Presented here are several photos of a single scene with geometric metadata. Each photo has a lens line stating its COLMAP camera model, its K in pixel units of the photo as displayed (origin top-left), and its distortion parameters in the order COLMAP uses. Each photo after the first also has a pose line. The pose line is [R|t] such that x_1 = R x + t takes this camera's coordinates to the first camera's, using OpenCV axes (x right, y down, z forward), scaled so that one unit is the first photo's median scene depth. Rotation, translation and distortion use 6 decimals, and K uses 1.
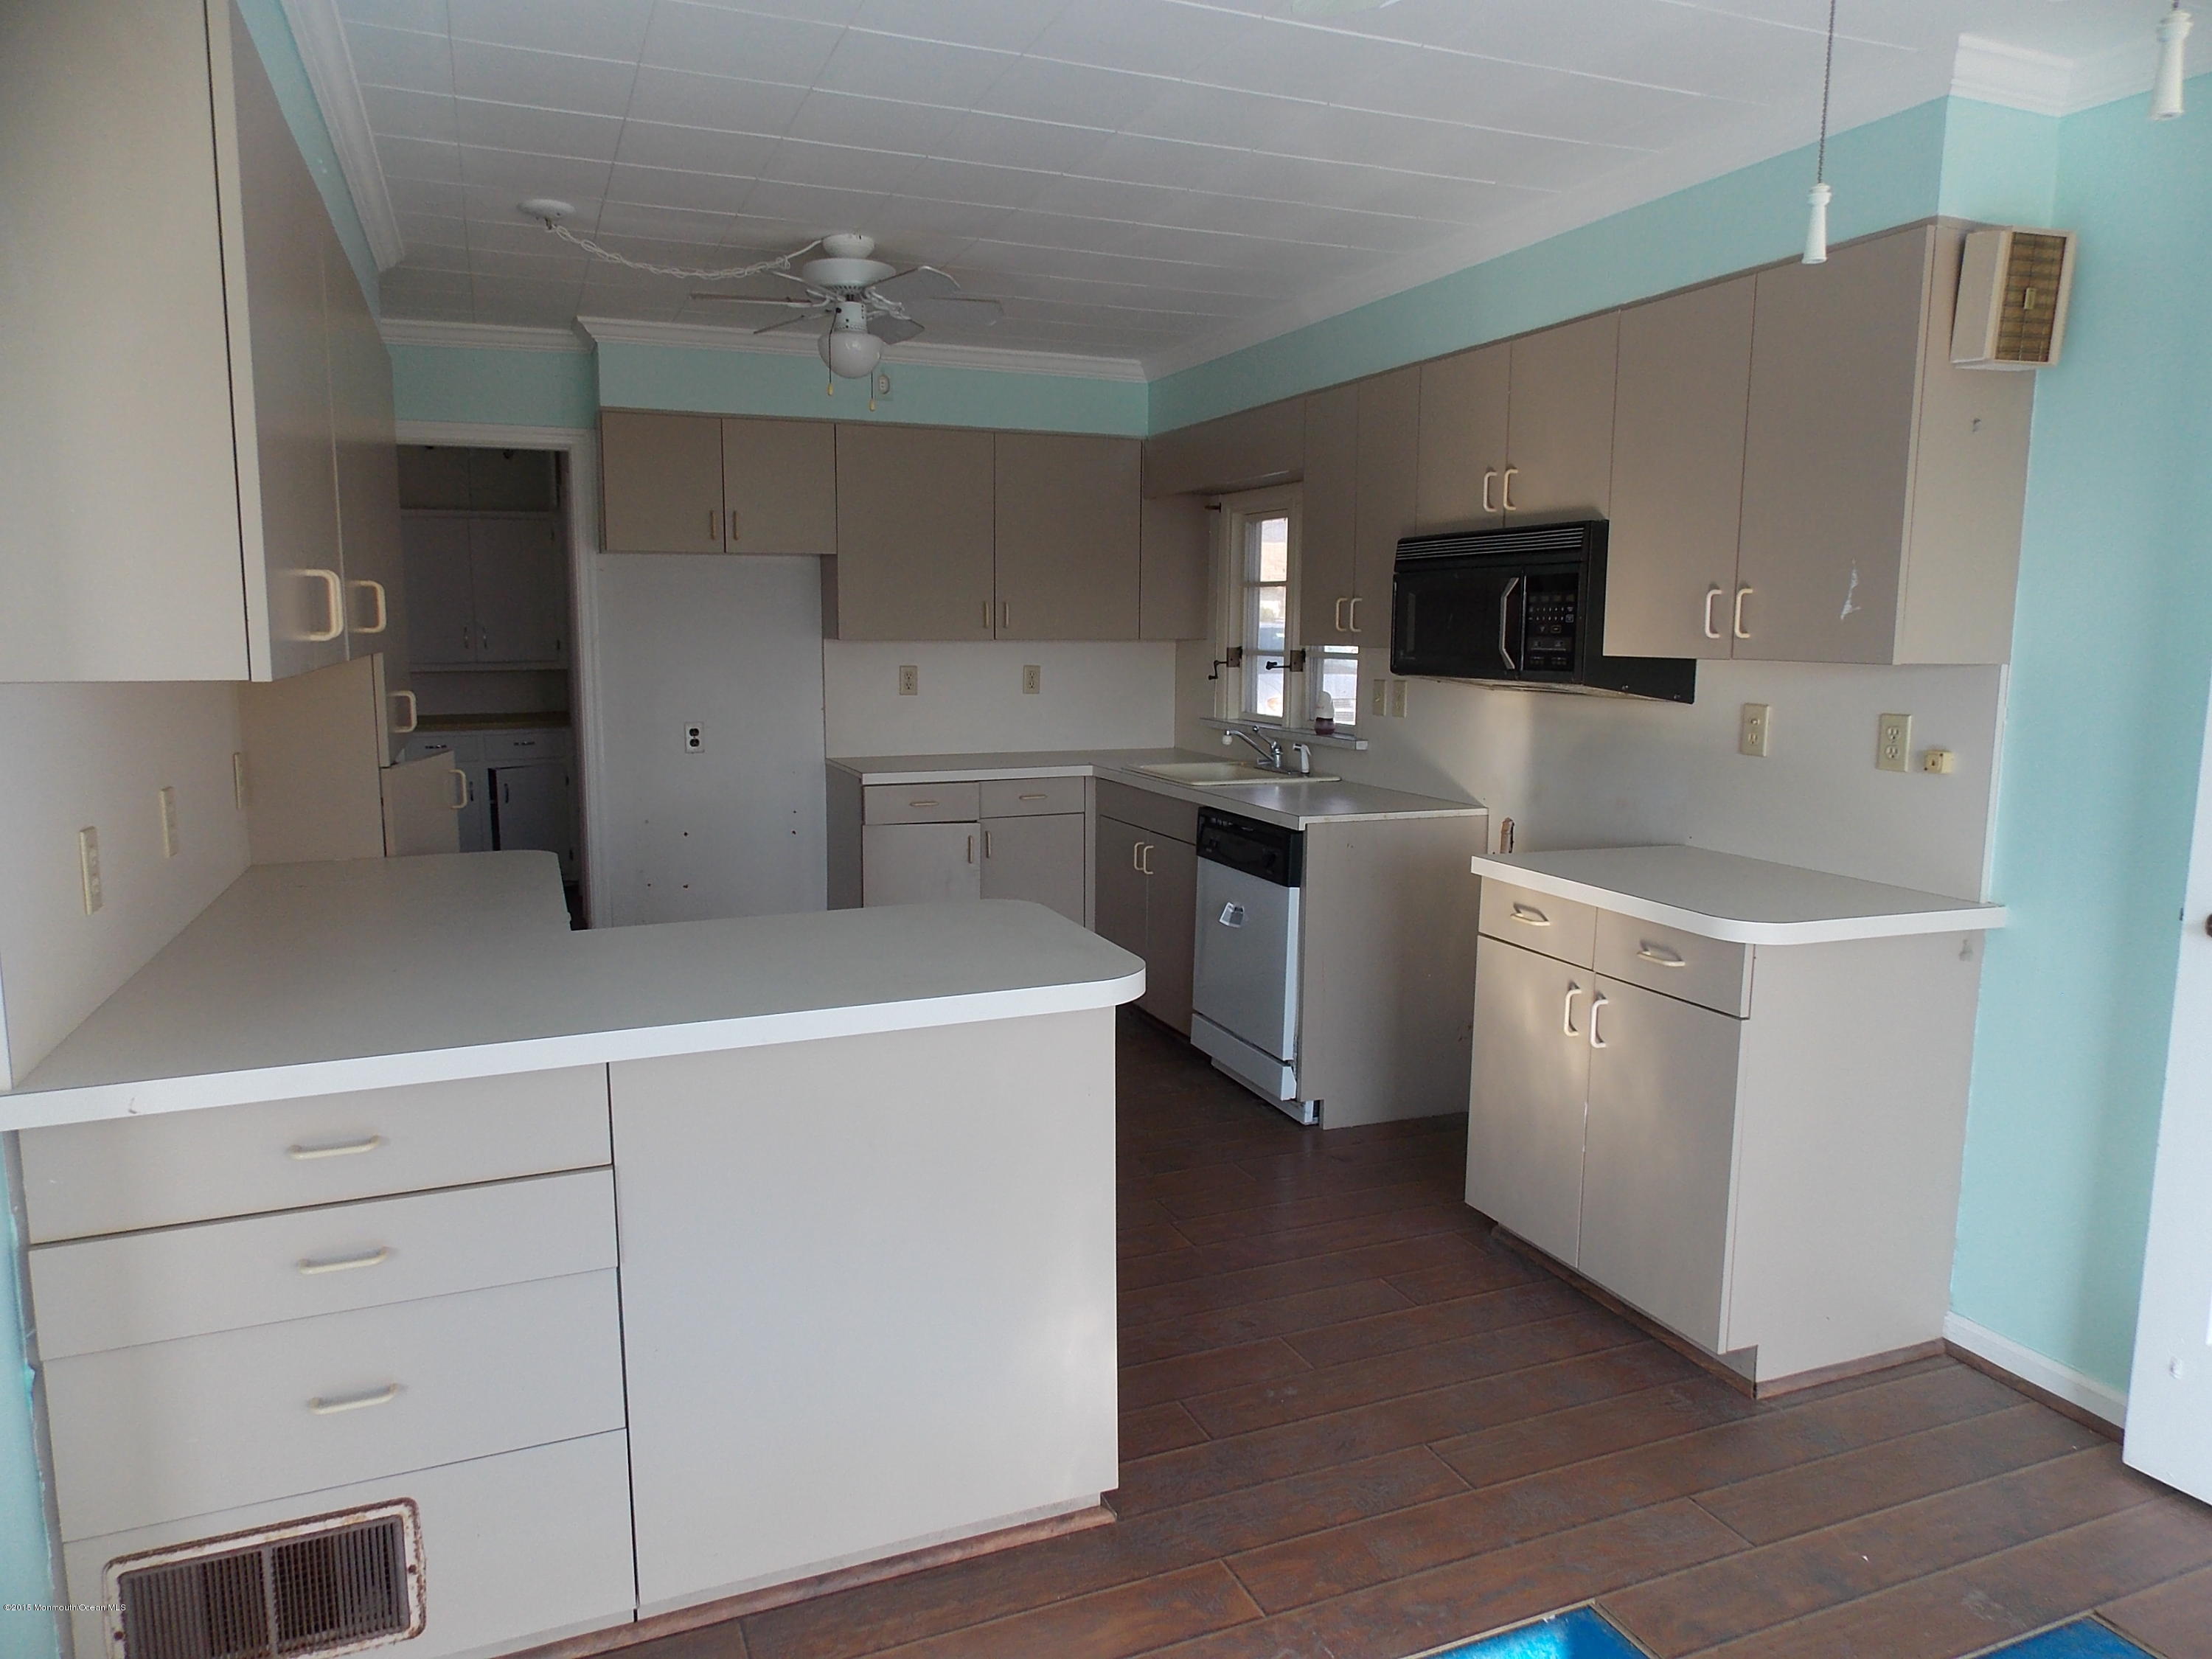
lens RADIAL K [[1446.4, 0, 1092.9], [0, 1446.4, 812.7], [0, 0, 1]] dist [0.002394, -0.005465]
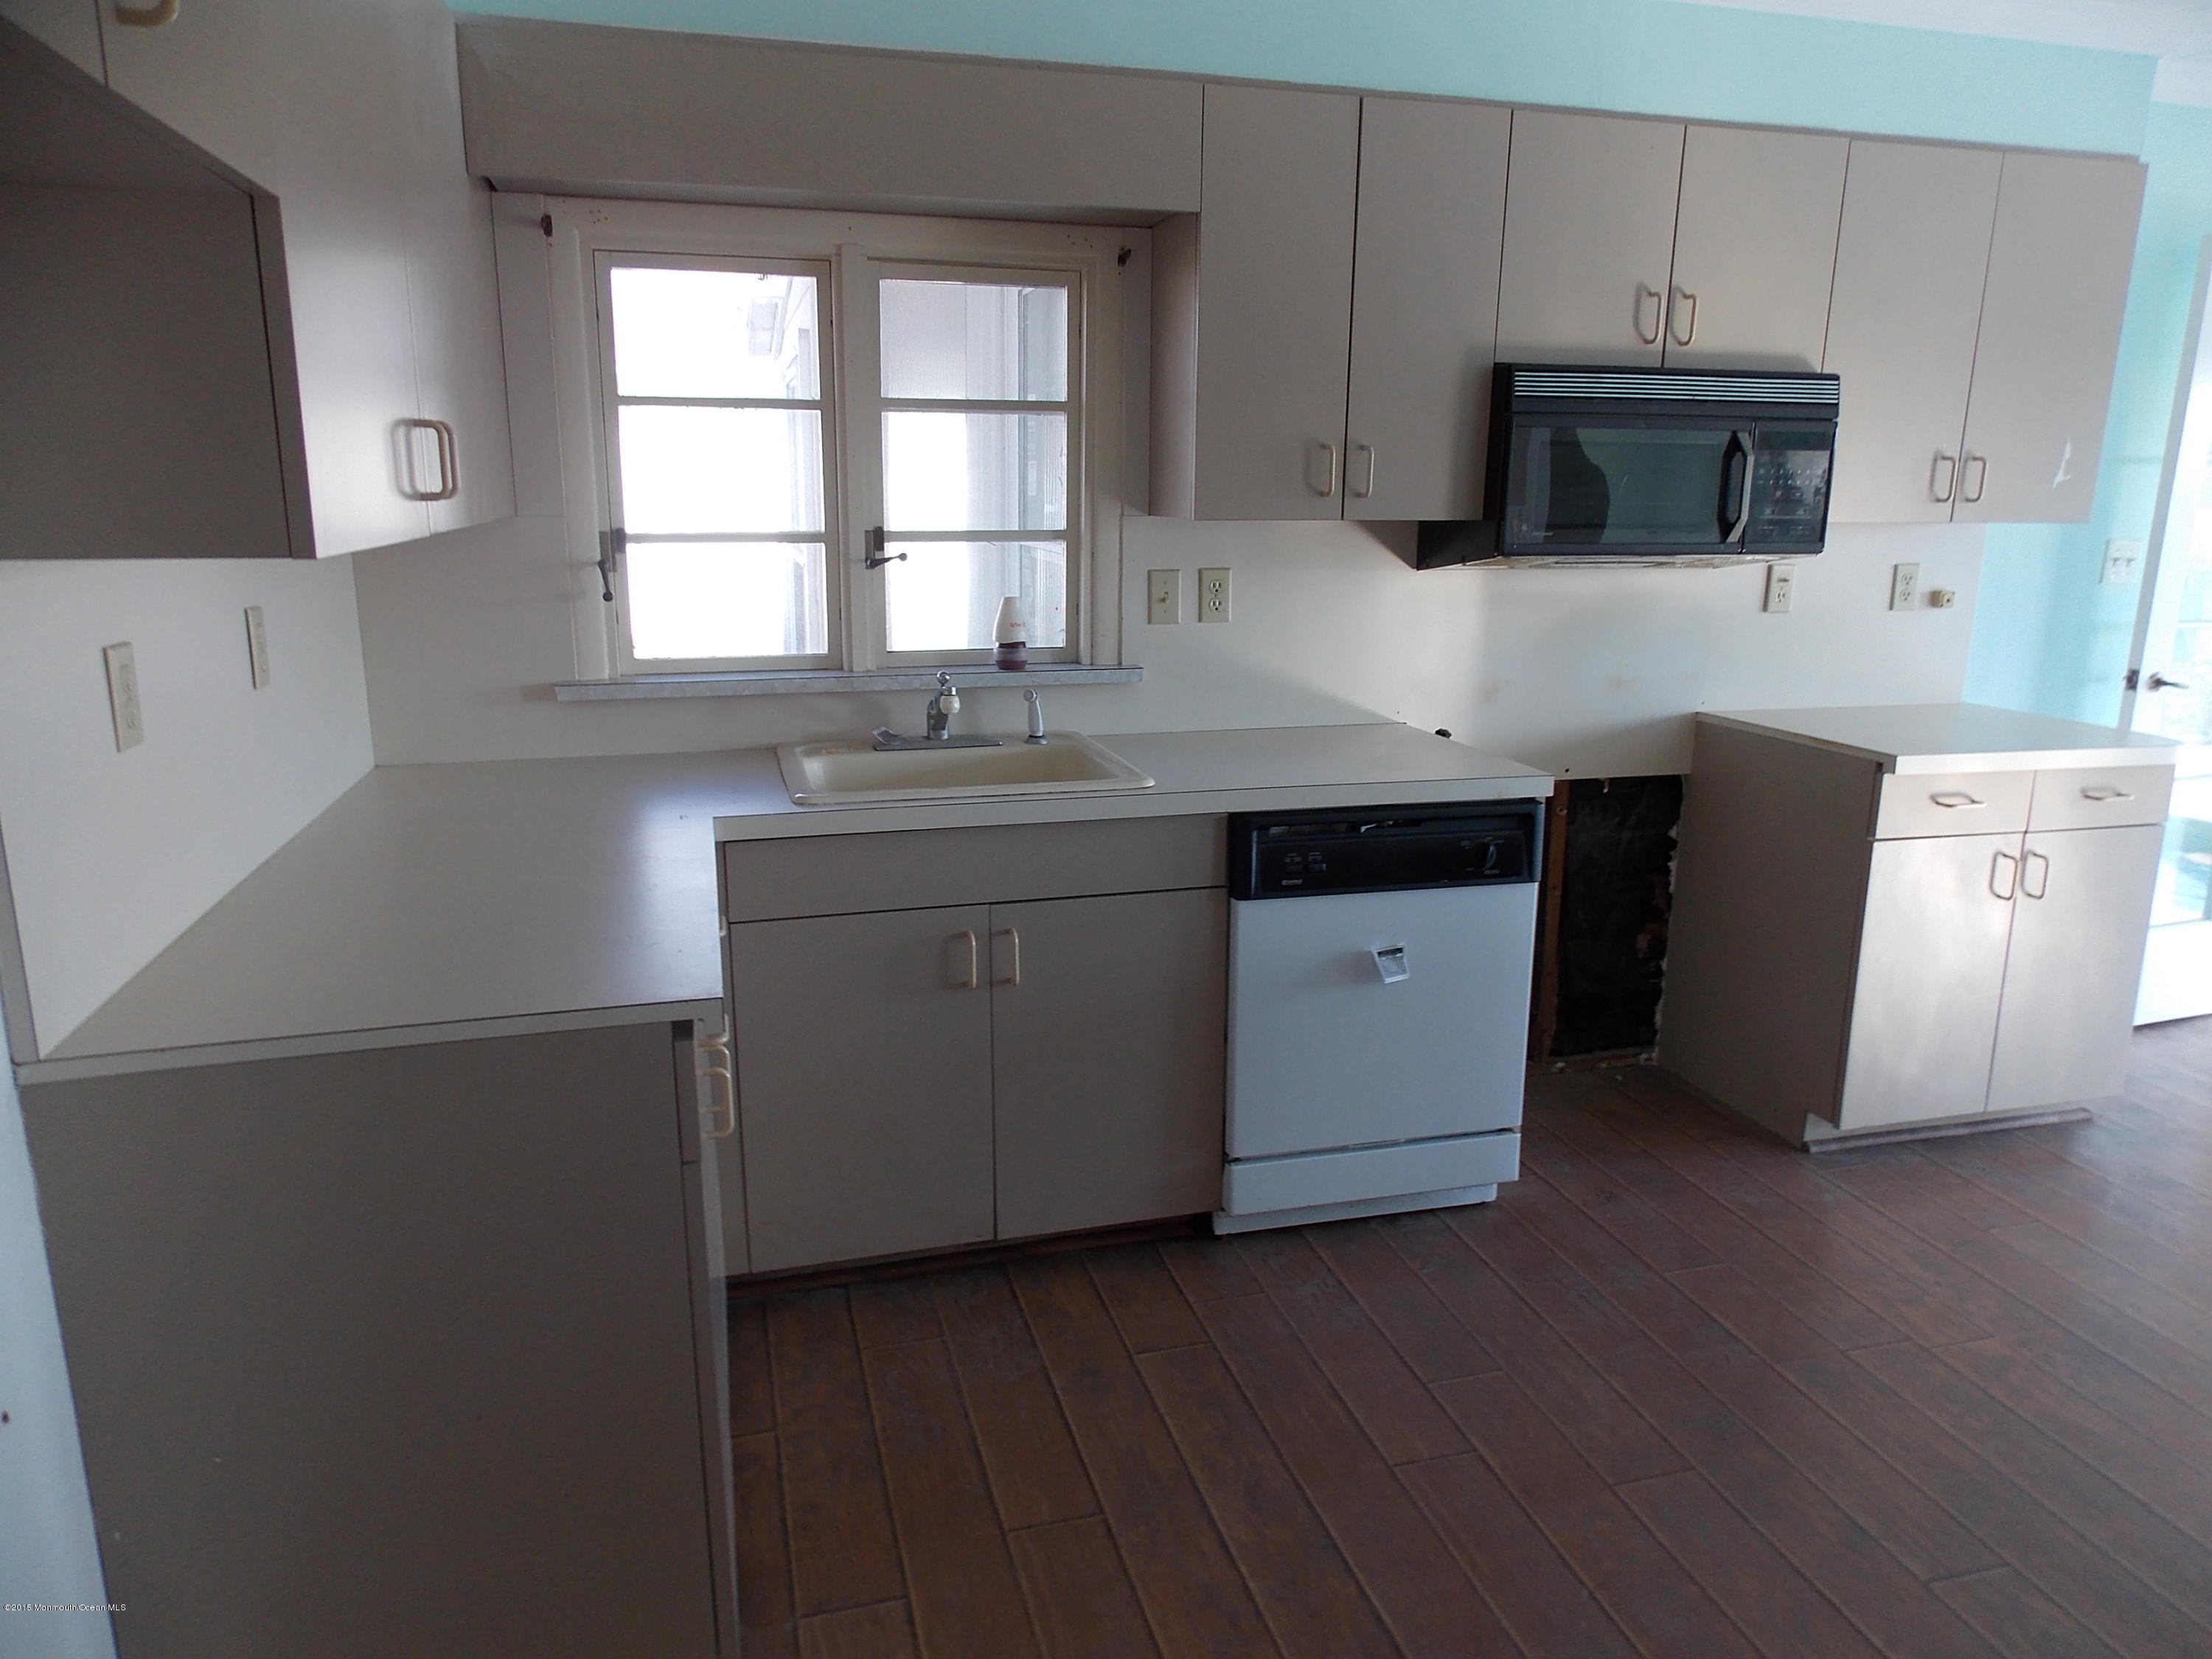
lens RADIAL K [[1446.4, 0, 1092.9], [0, 1446.4, 812.7], [0, 0, 1]] dist [0.002394, -0.005465]
pose [[0.128281, -0.225264, 0.965816, -0.657520], [0.121795, 0.970068, 0.210079, -0.180567], [-0.984231, 0.090682, 0.151877, 1.339577]]
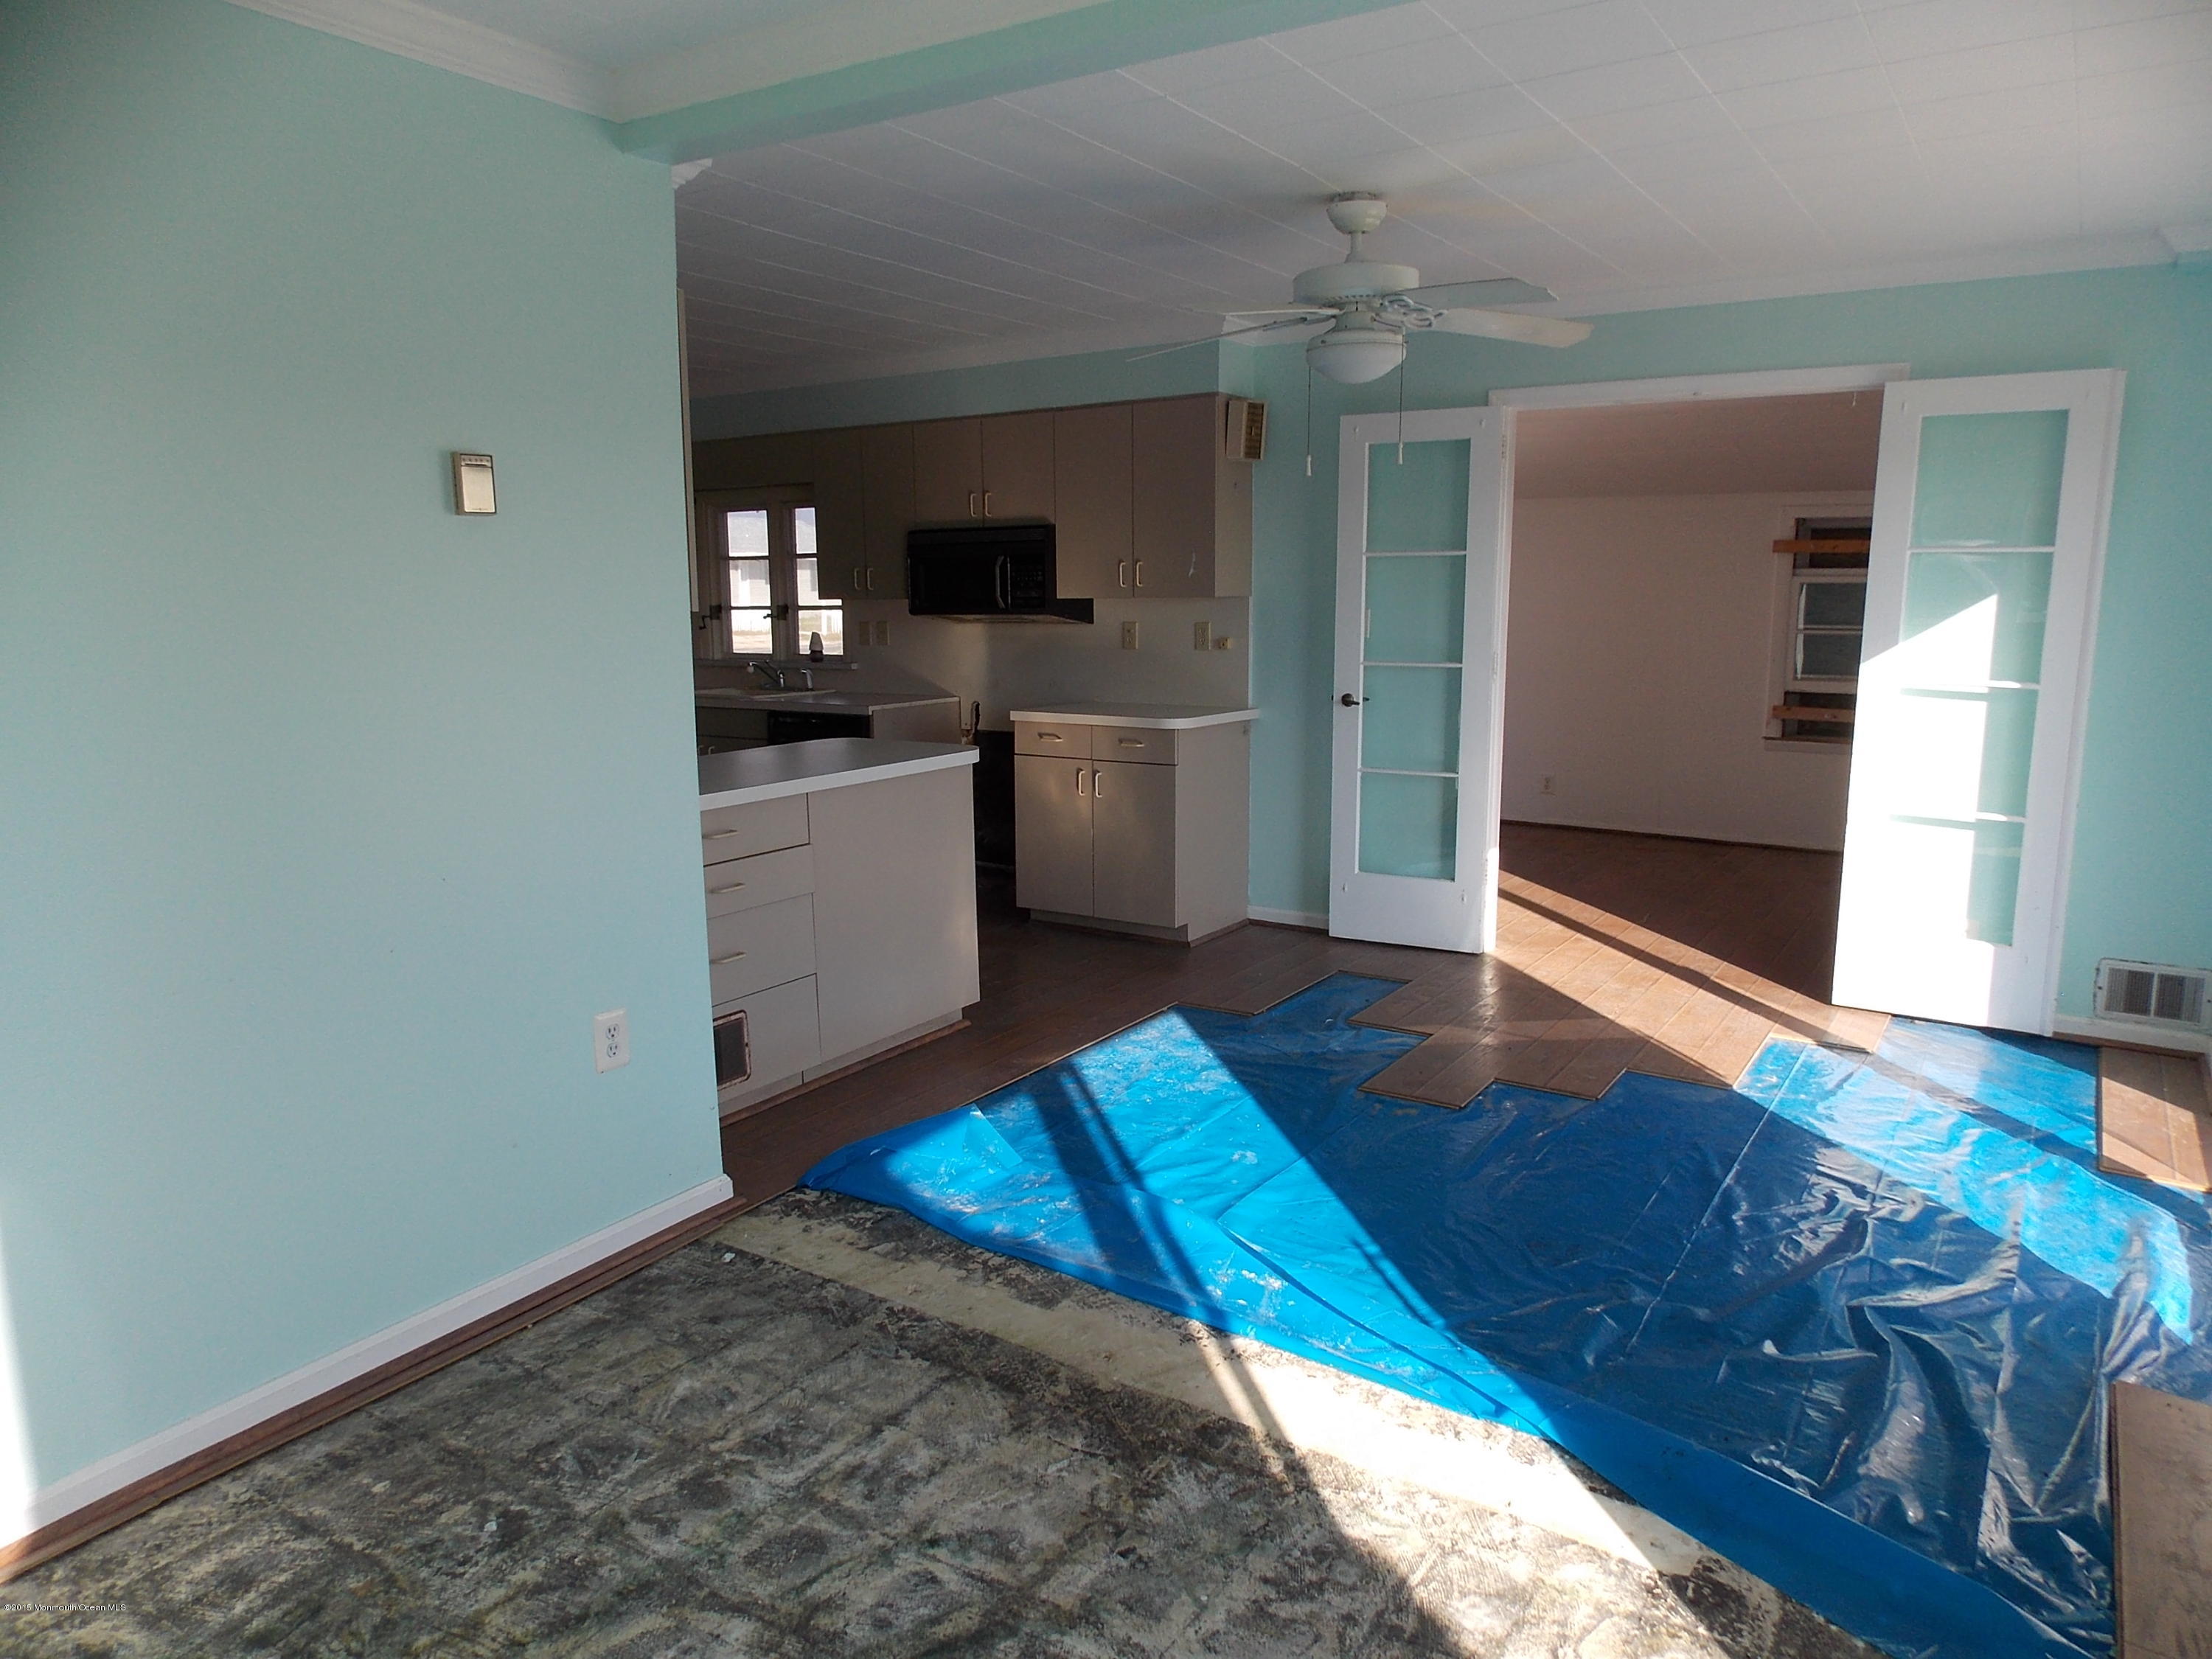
lens RADIAL K [[1446.4, 0, 1092.9], [0, 1446.4, 812.7], [0, 0, 1]] dist [0.002394, -0.005465]
pose [[0.824075, -0.102317, 0.557164, -0.670421], [0.090414, 0.994701, 0.048939, 0.077420], [-0.559218, 0.010046, 0.828959, -0.551141]]
